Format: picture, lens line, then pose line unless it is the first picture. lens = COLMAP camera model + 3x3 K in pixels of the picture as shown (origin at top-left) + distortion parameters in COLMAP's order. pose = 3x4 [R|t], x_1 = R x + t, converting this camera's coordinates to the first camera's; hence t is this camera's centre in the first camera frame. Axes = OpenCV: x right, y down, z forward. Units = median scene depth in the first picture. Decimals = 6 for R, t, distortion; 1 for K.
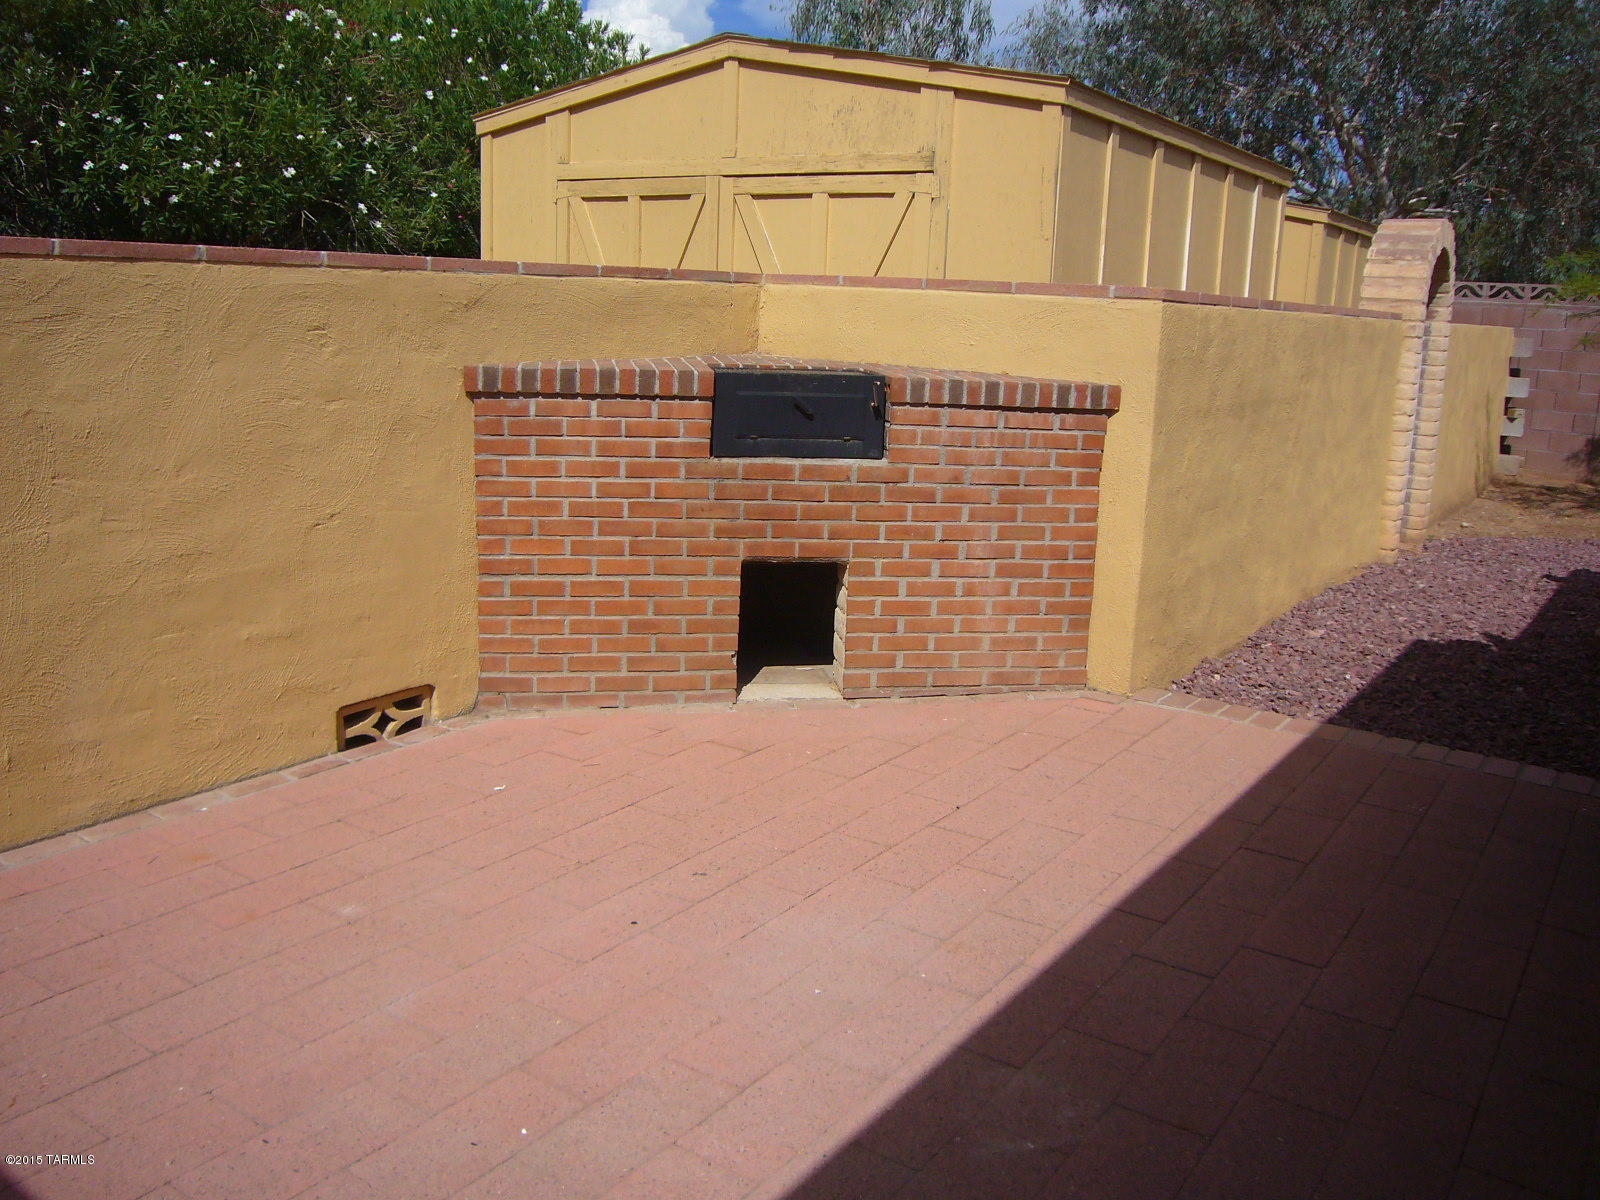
lens RADIAL K [[1337.7, 0, 802.7], [0, 1337.7, 563.1], [0, 0, 1]] dist [-0.110067, 0.086986]
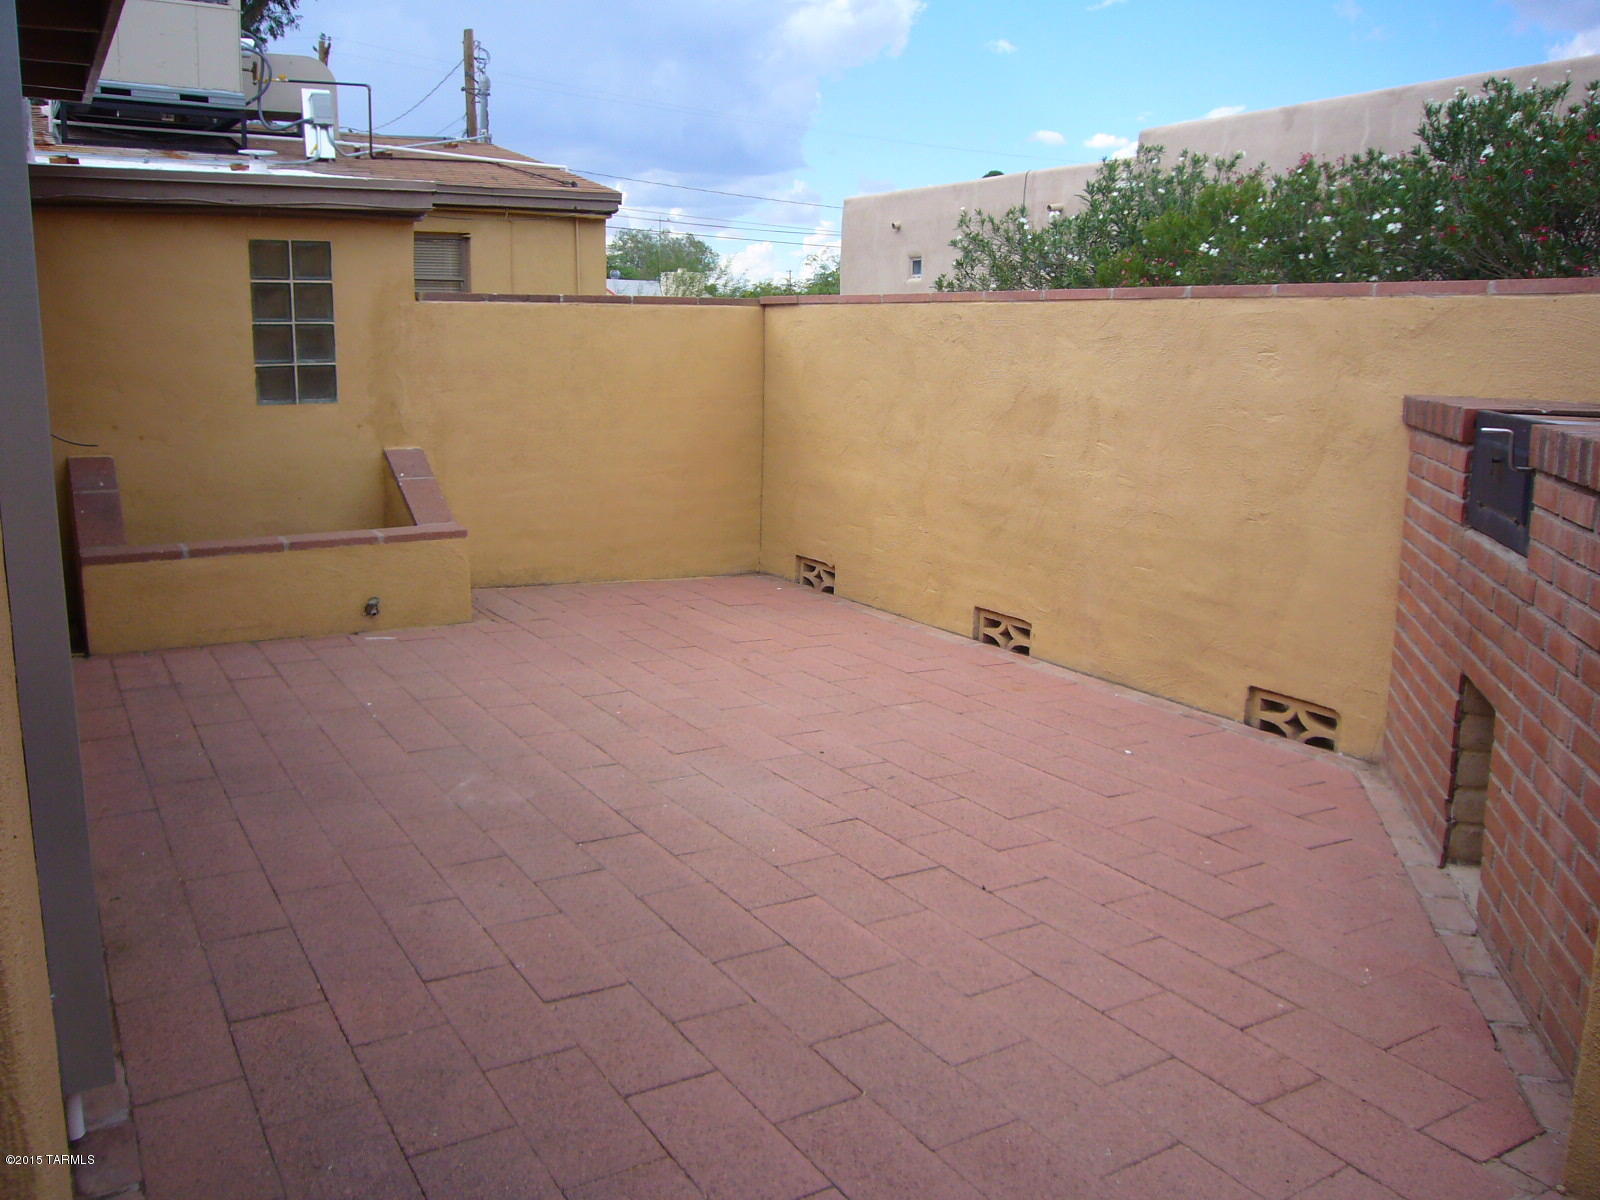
lens RADIAL K [[1337.7, 0, 802.7], [0, 1337.7, 563.1], [0, 0, 1]] dist [-0.110067, 0.086986]
pose [[-0.401238, 0.115982, -0.908601, 0.799069], [-0.200655, 0.956728, 0.210734, -0.148877], [0.893726, 0.266870, -0.360603, 1.012428]]
